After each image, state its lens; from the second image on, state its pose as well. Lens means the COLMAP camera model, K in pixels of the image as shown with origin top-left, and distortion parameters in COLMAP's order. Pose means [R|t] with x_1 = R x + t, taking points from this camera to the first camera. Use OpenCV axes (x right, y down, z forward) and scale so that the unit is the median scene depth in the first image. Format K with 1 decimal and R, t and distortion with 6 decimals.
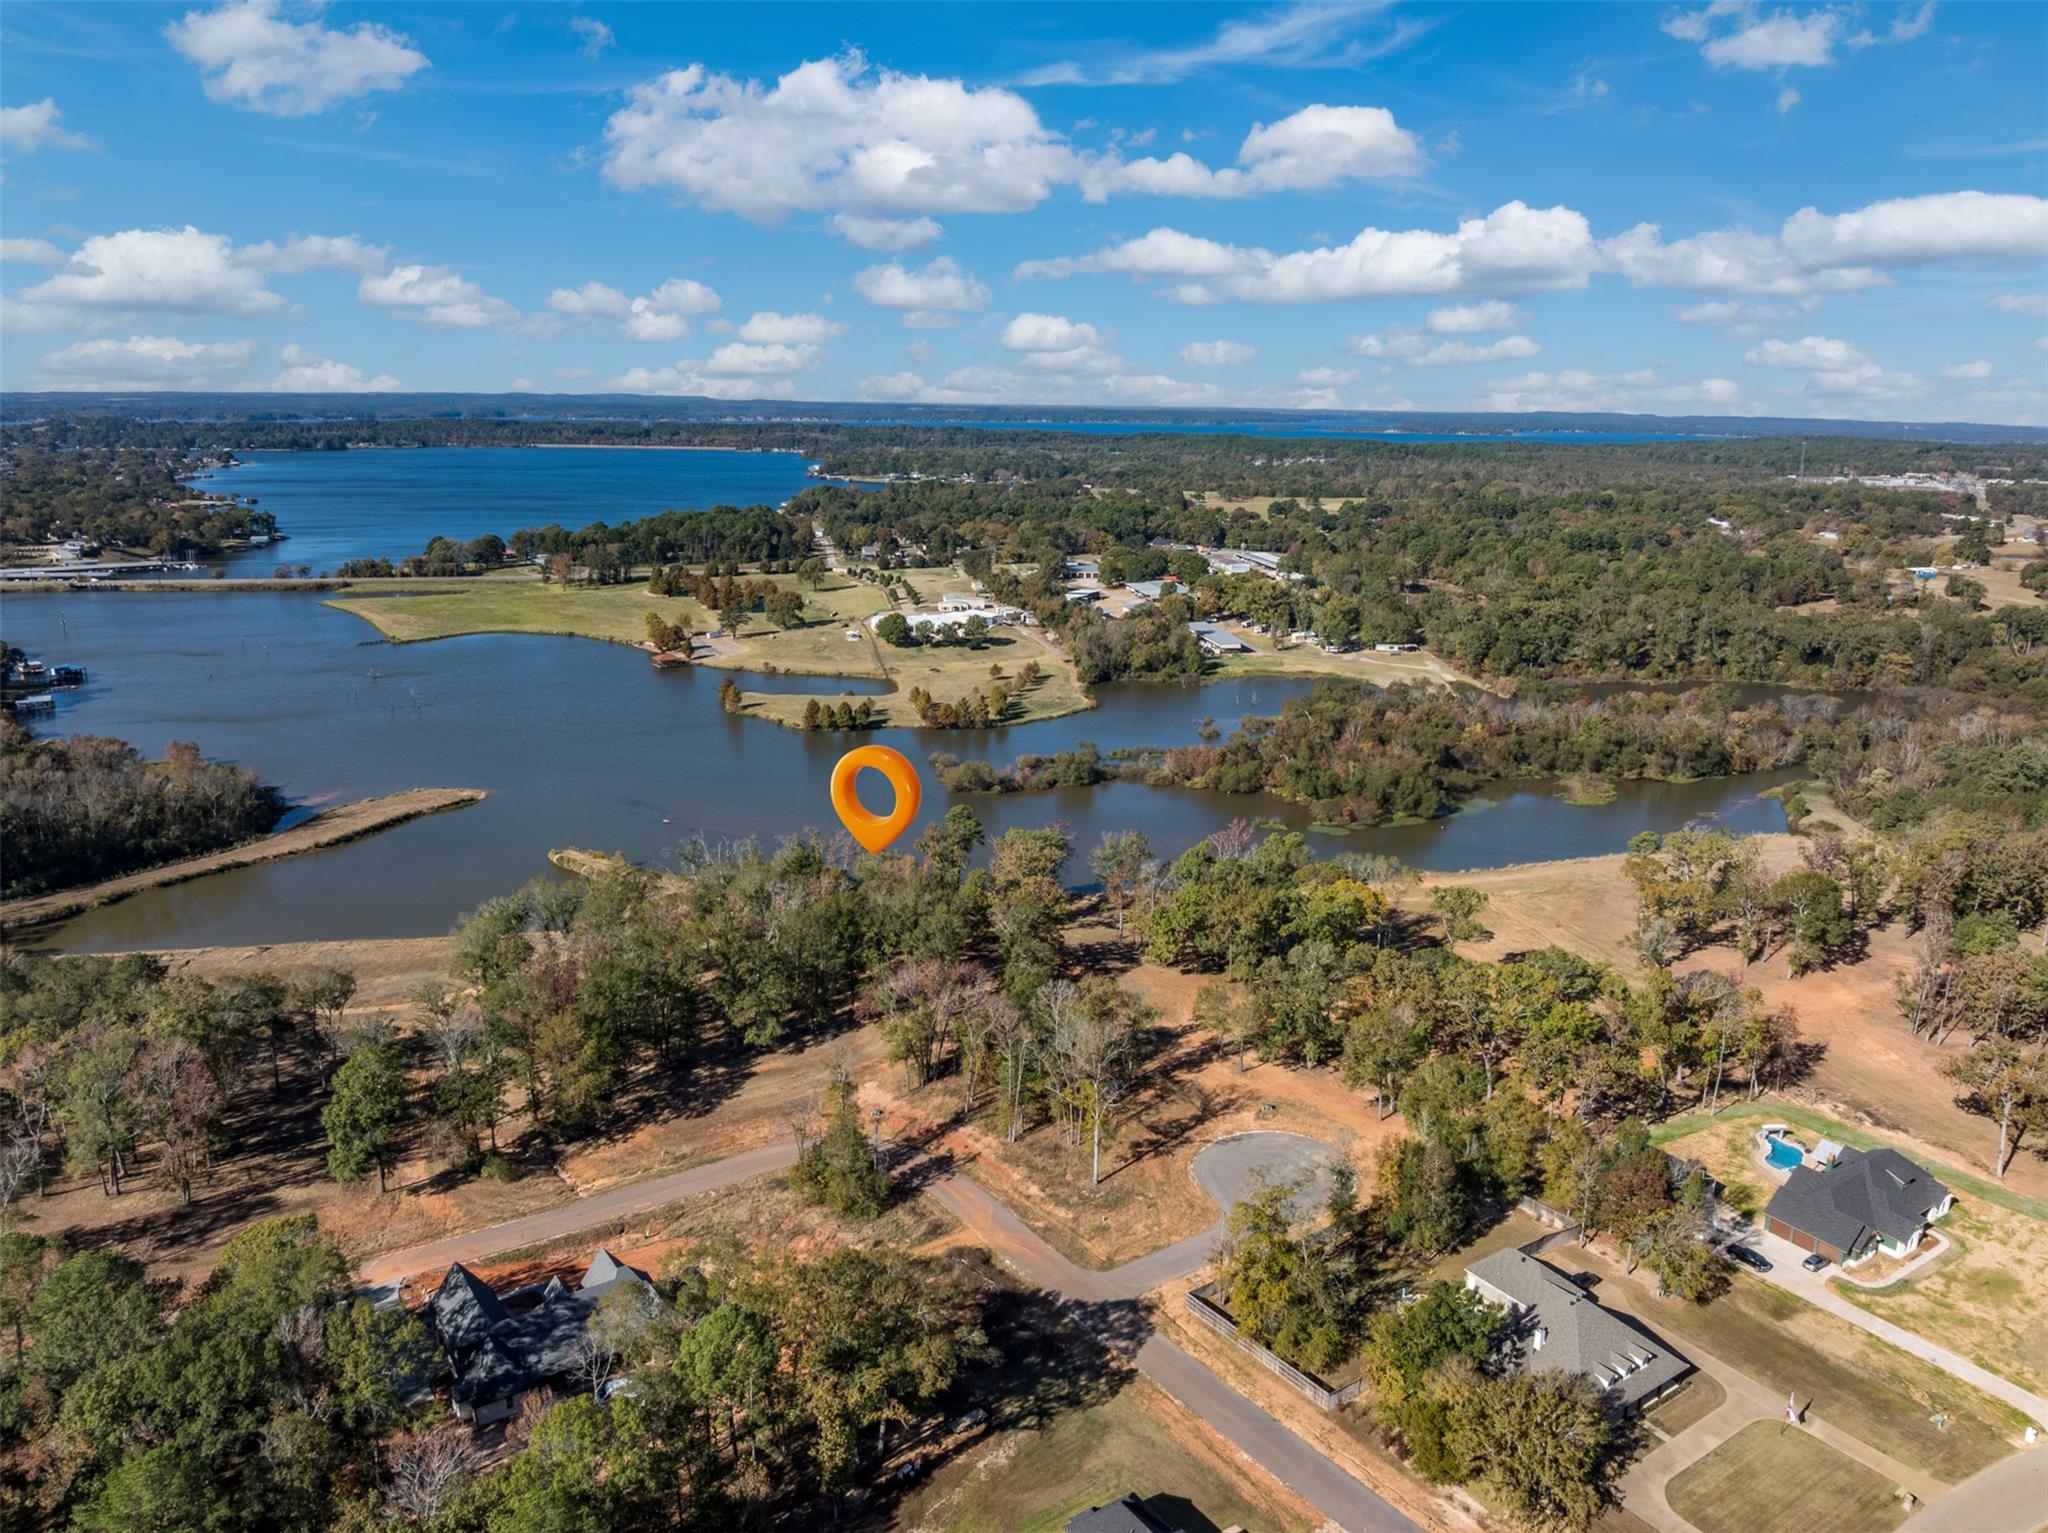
lens RADIAL K [[1432.6, 0, 1035.2], [0, 1432.6, 772.8], [0, 0, 1]] dist [-0.012674, -0.046513]
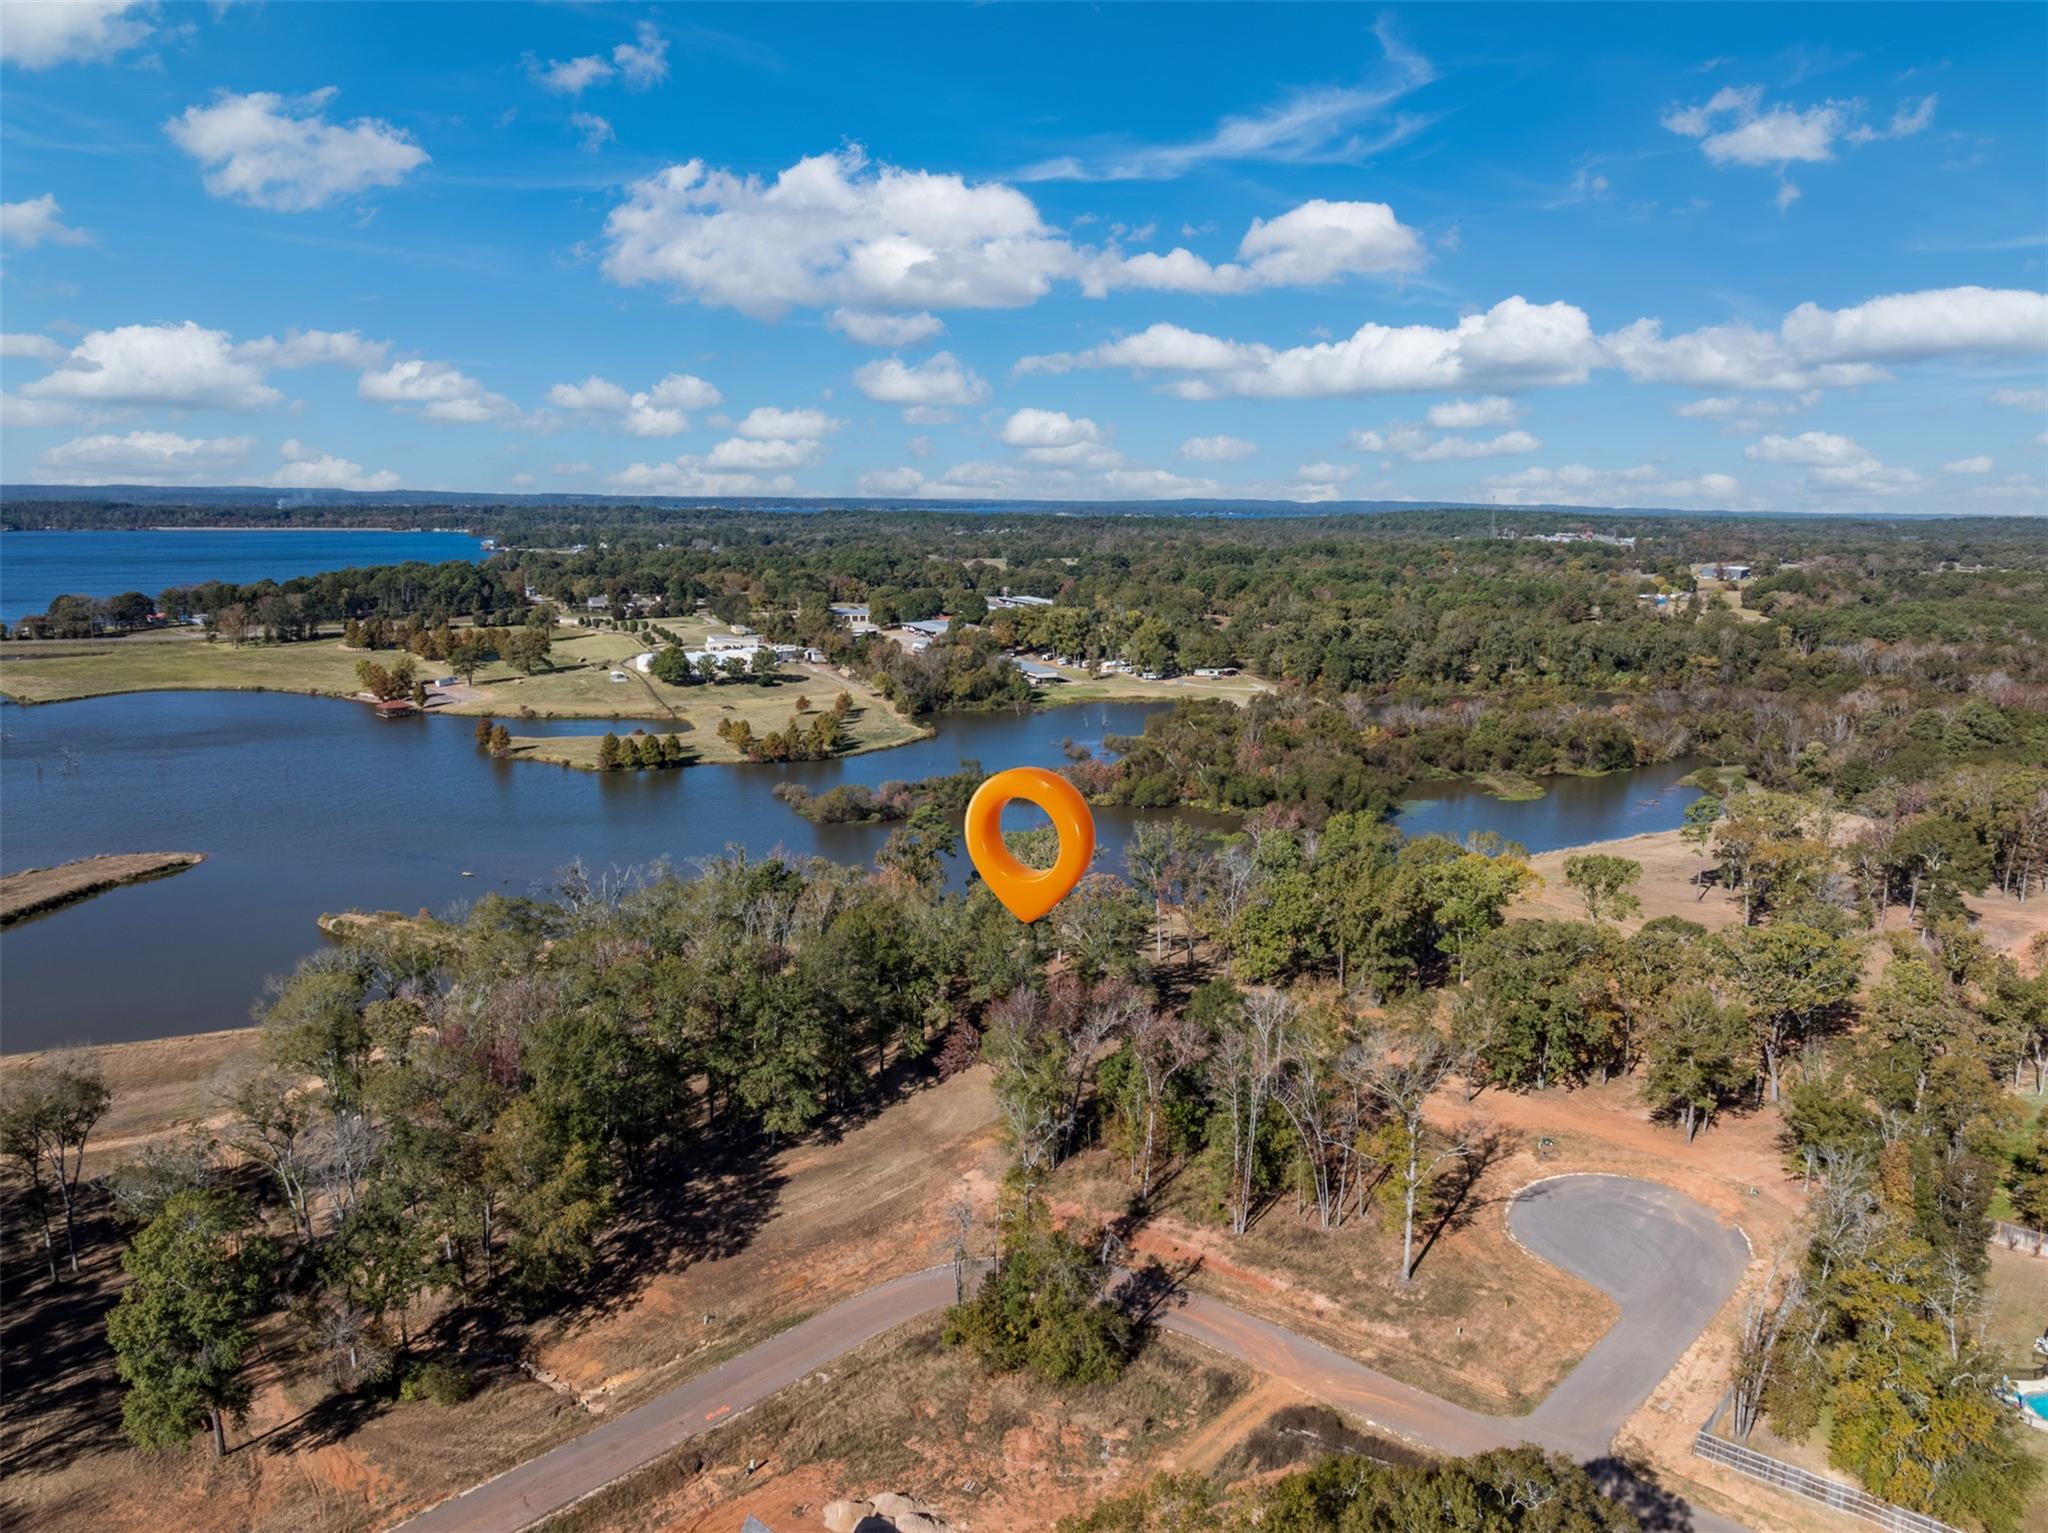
lens RADIAL K [[1436.5, 0, 1035.6], [0, 1436.5, 769.5], [0, 0, 1]] dist [-0.040089, 0.008486]
pose [[0.973610, -0.044755, 0.223788, -0.146183], [0.059019, 0.996602, -0.057459, 0.044558], [-0.220455, 0.069151, 0.972943, 0.212224]]
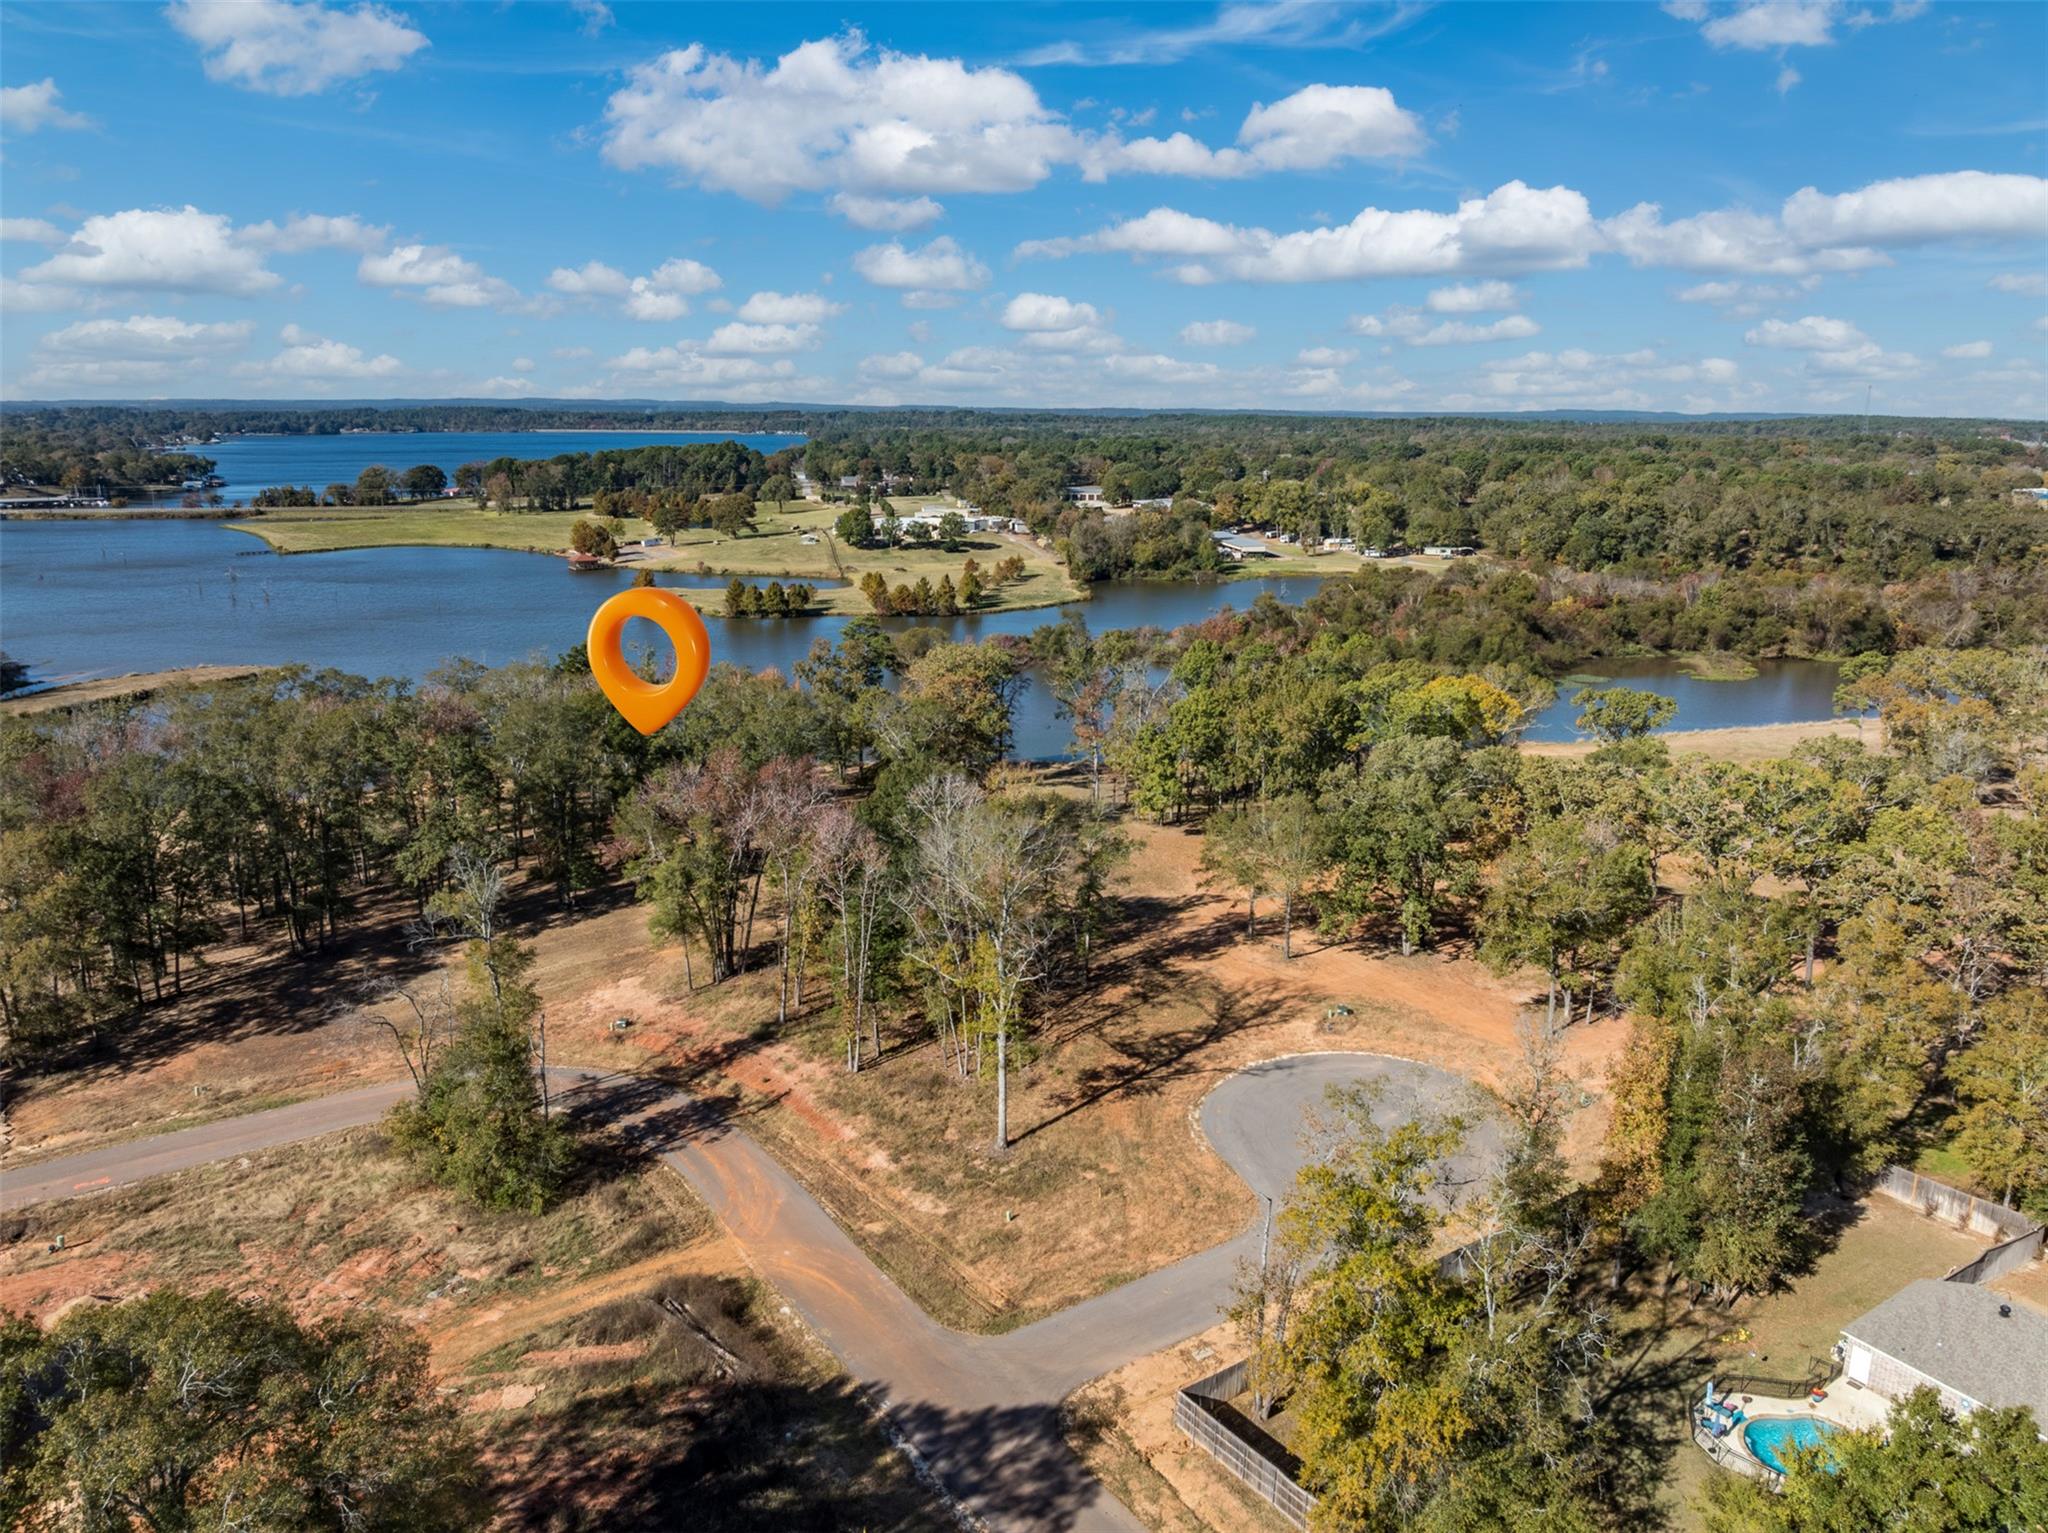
lens RADIAL K [[1436.5, 0, 1035.6], [0, 1436.5, 769.5], [0, 0, 1]] dist [-0.040089, 0.008486]
pose [[0.999907, -0.003805, -0.013127, 0.034024], [0.003709, 0.999966, -0.007370, 0.089405], [0.013155, 0.007321, 0.999887, 0.280674]]
